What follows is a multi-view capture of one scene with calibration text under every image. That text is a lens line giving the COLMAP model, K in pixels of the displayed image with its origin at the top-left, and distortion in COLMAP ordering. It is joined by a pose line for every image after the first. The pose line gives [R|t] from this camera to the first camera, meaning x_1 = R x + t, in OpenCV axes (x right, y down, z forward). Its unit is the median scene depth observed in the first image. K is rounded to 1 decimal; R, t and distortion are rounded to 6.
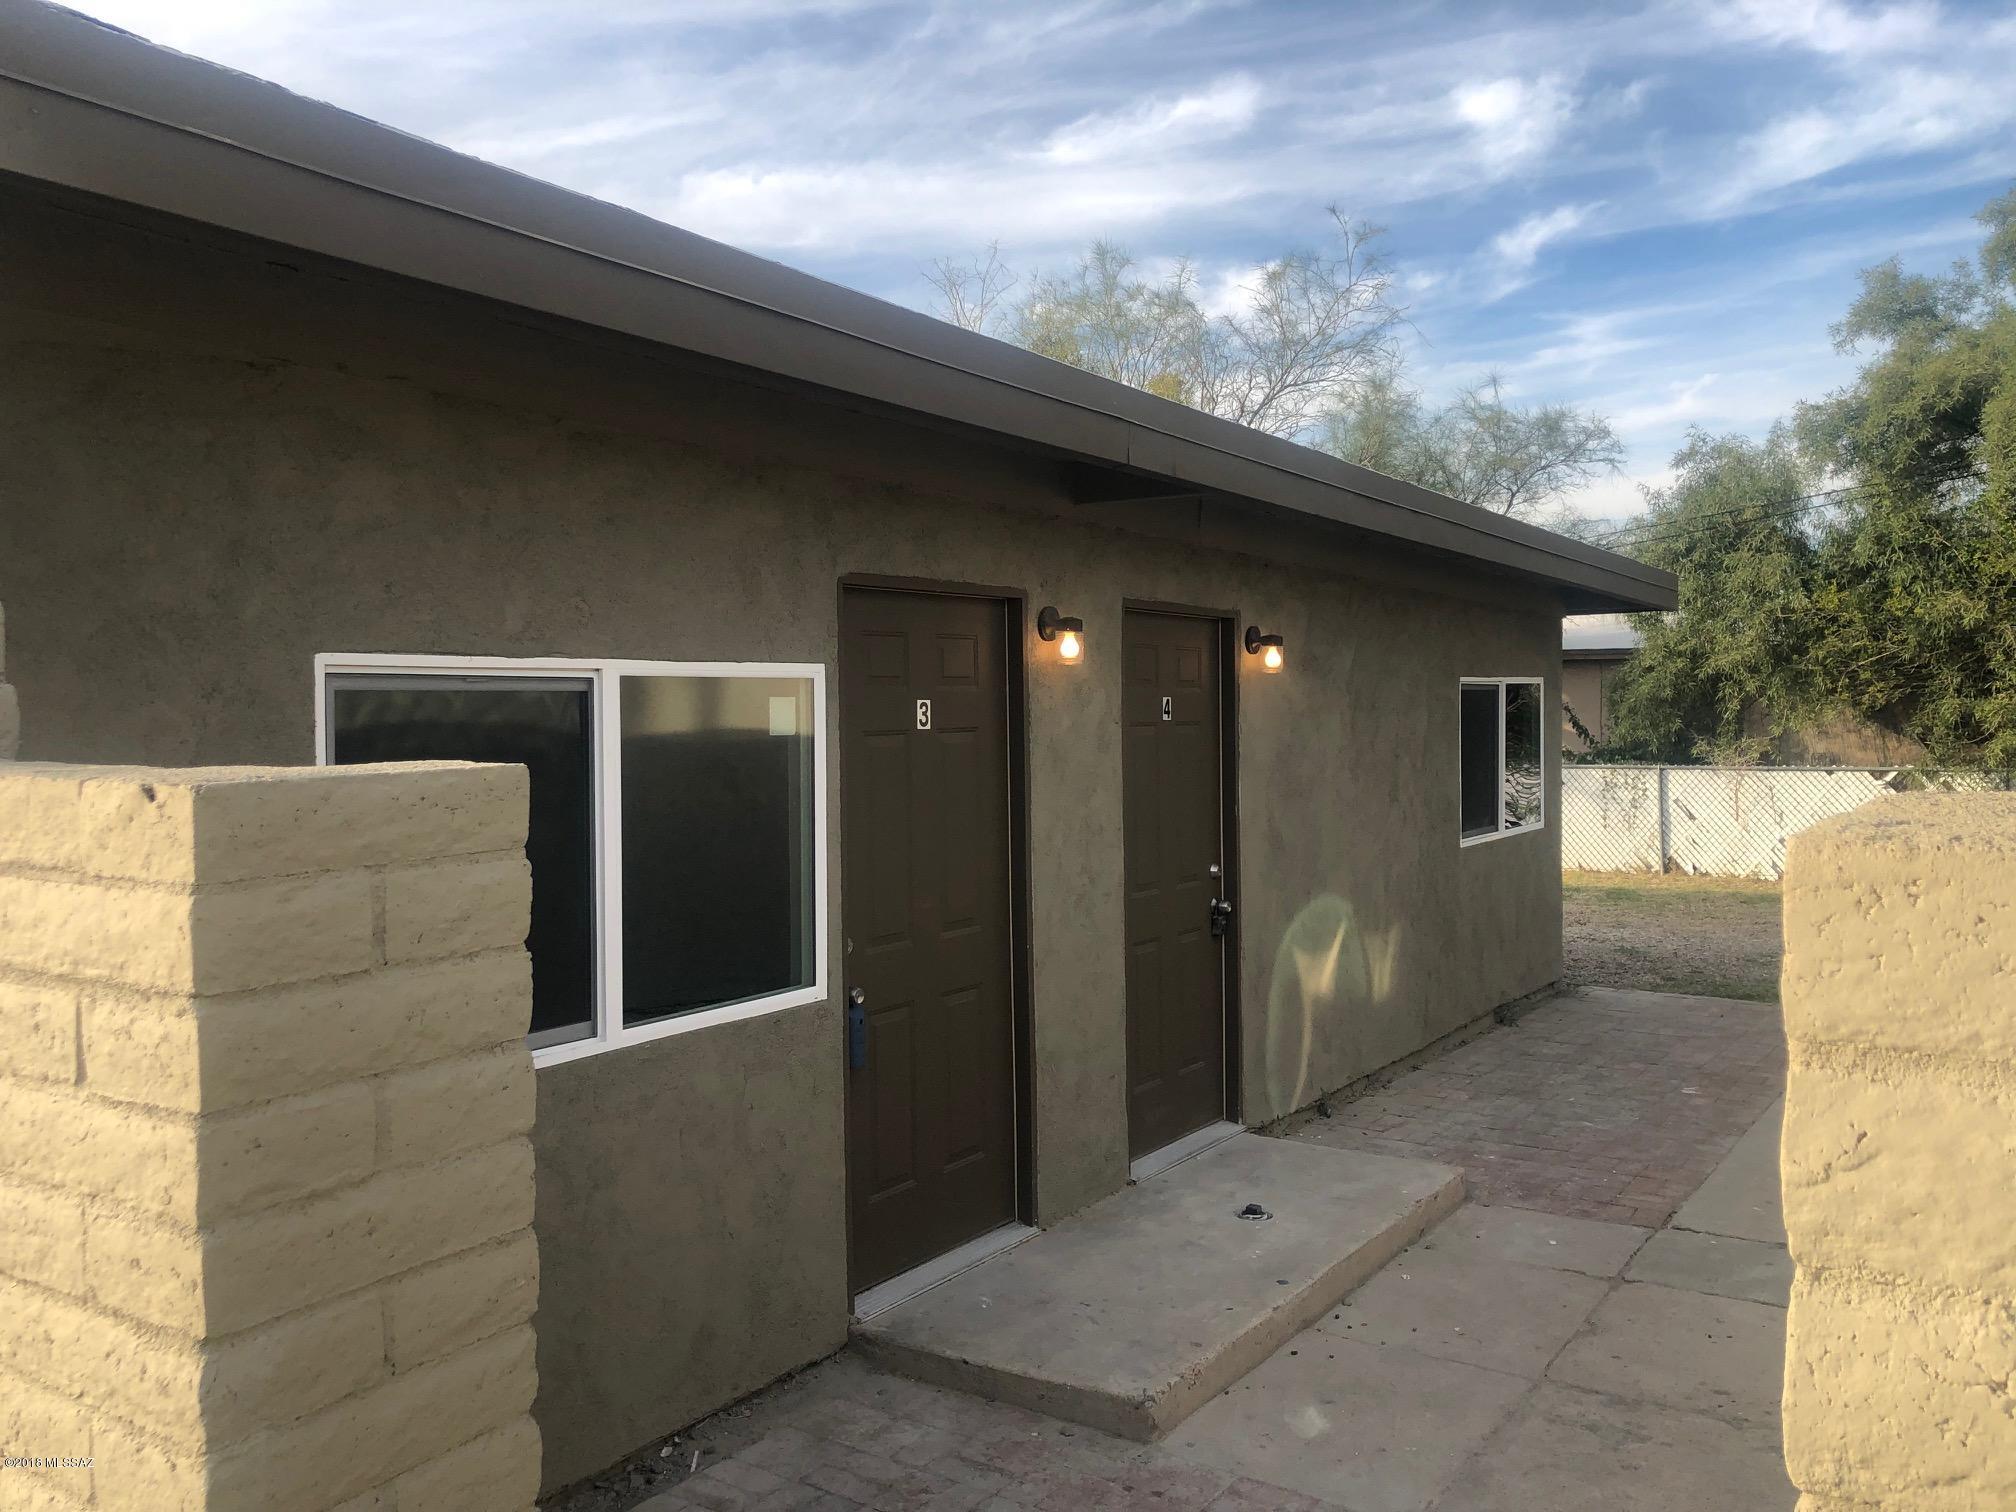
lens RADIAL K [[1593.2, 0, 1007.7], [0, 1593.2, 656.5], [0, 0, 1]] dist [0.127301, -0.237056]
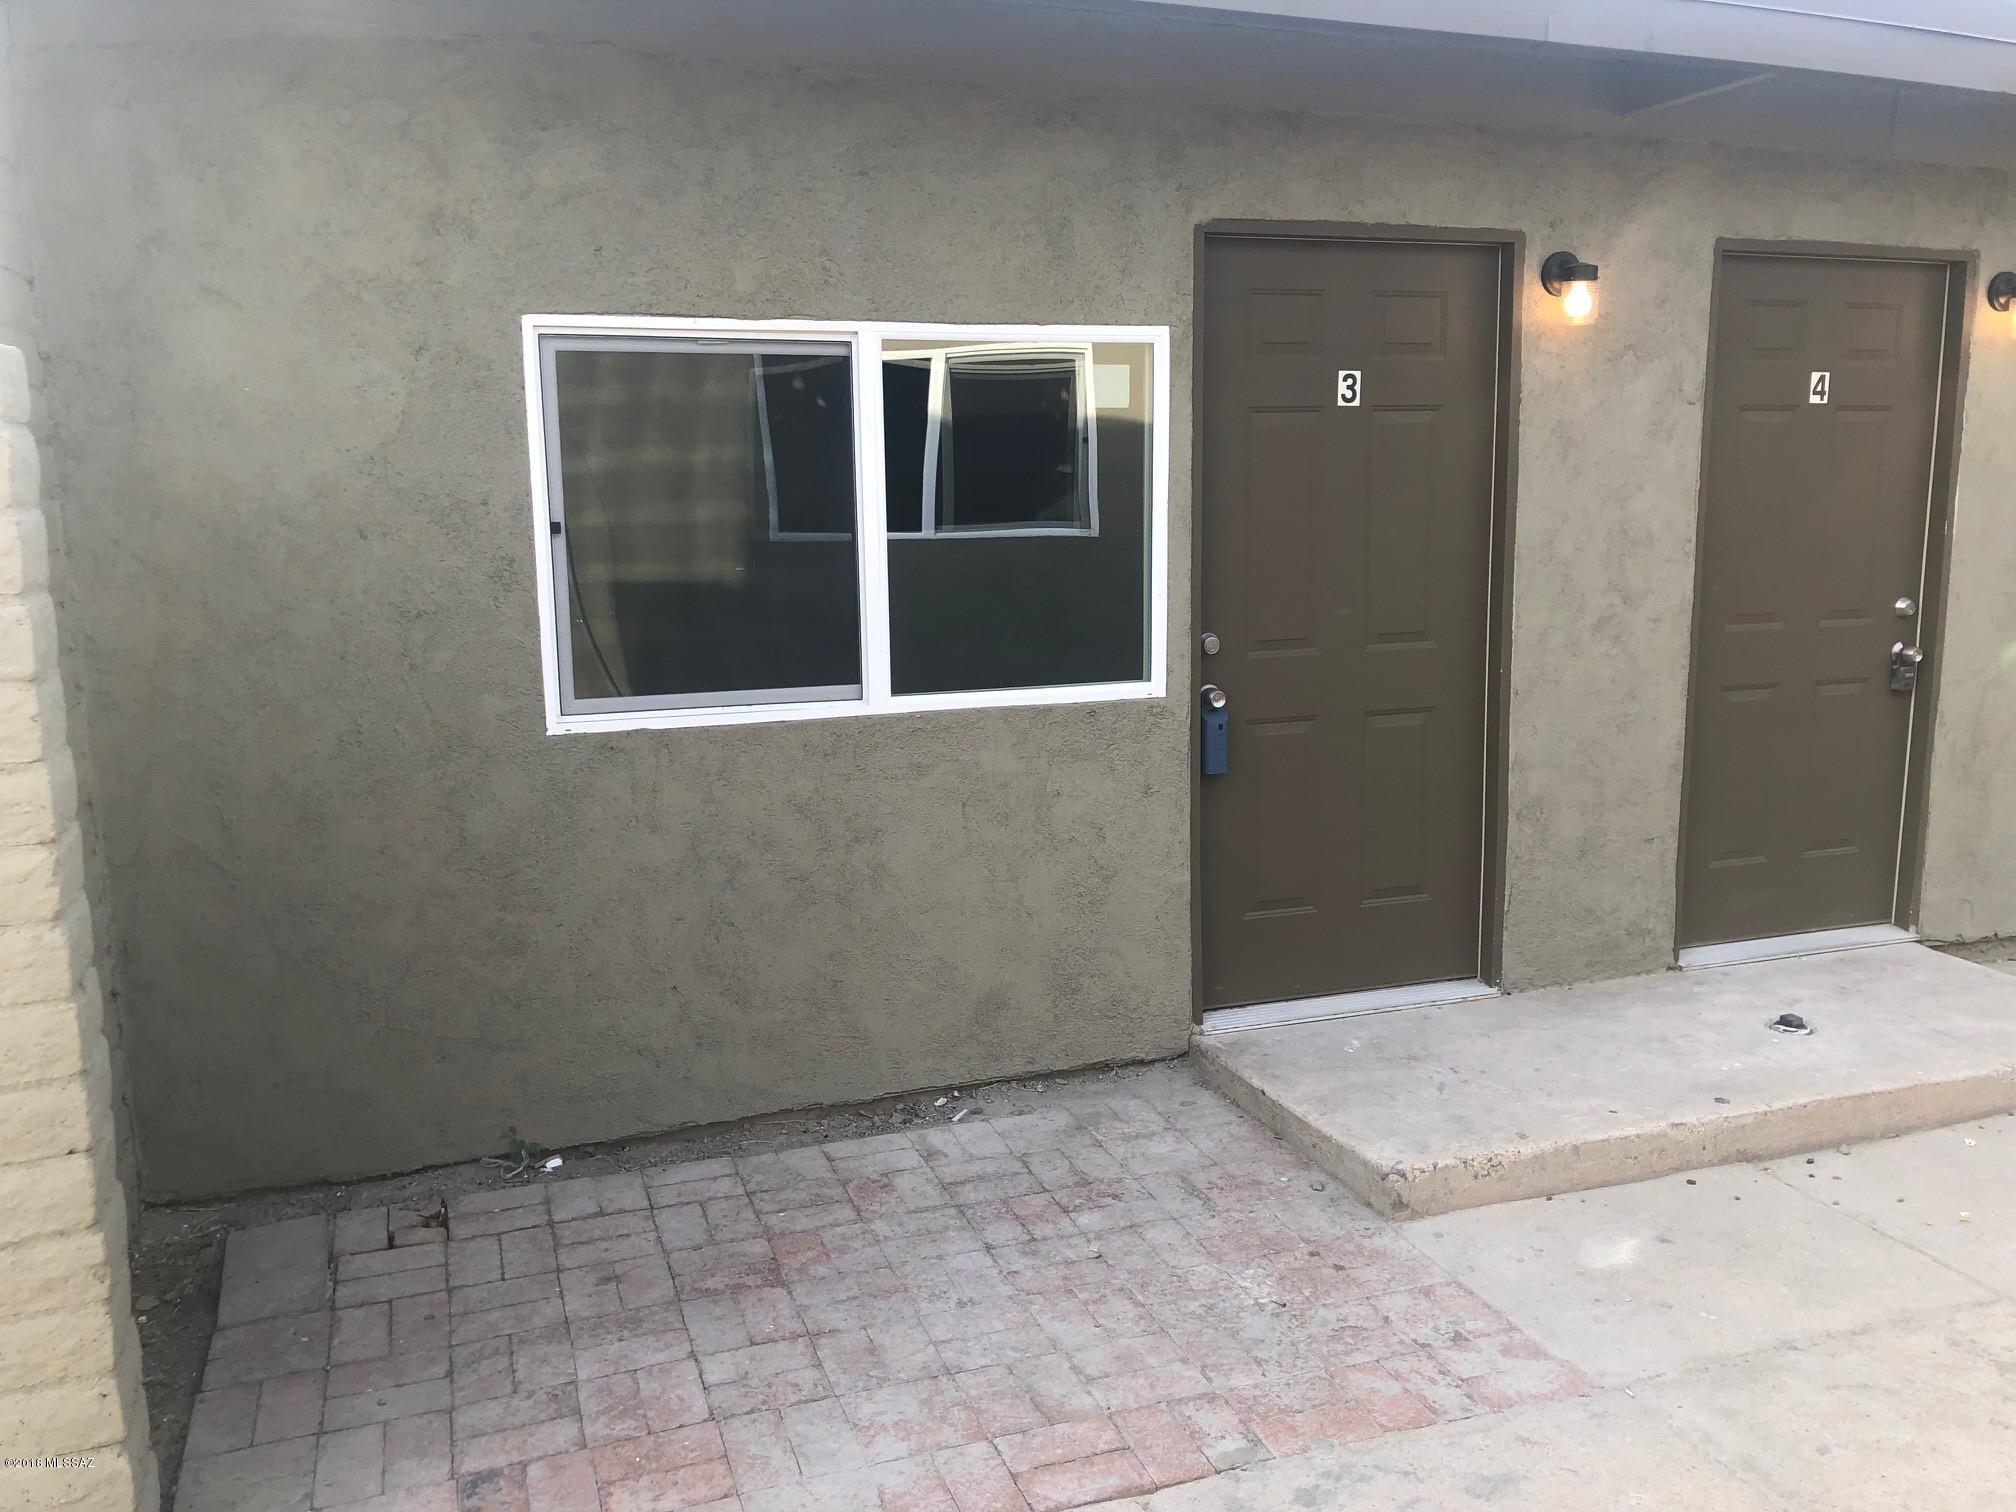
lens RADIAL K [[1648.6, 0, 1005.4], [0, 1648.6, 658.4], [0, 0, 1]] dist [0.050054, -0.107937]
pose [[0.813281, 0.069634, -0.577690, 0.359668], [0.021789, 0.988473, 0.149824, 0.048228], [0.581463, -0.134436, 0.802388, 0.189764]]
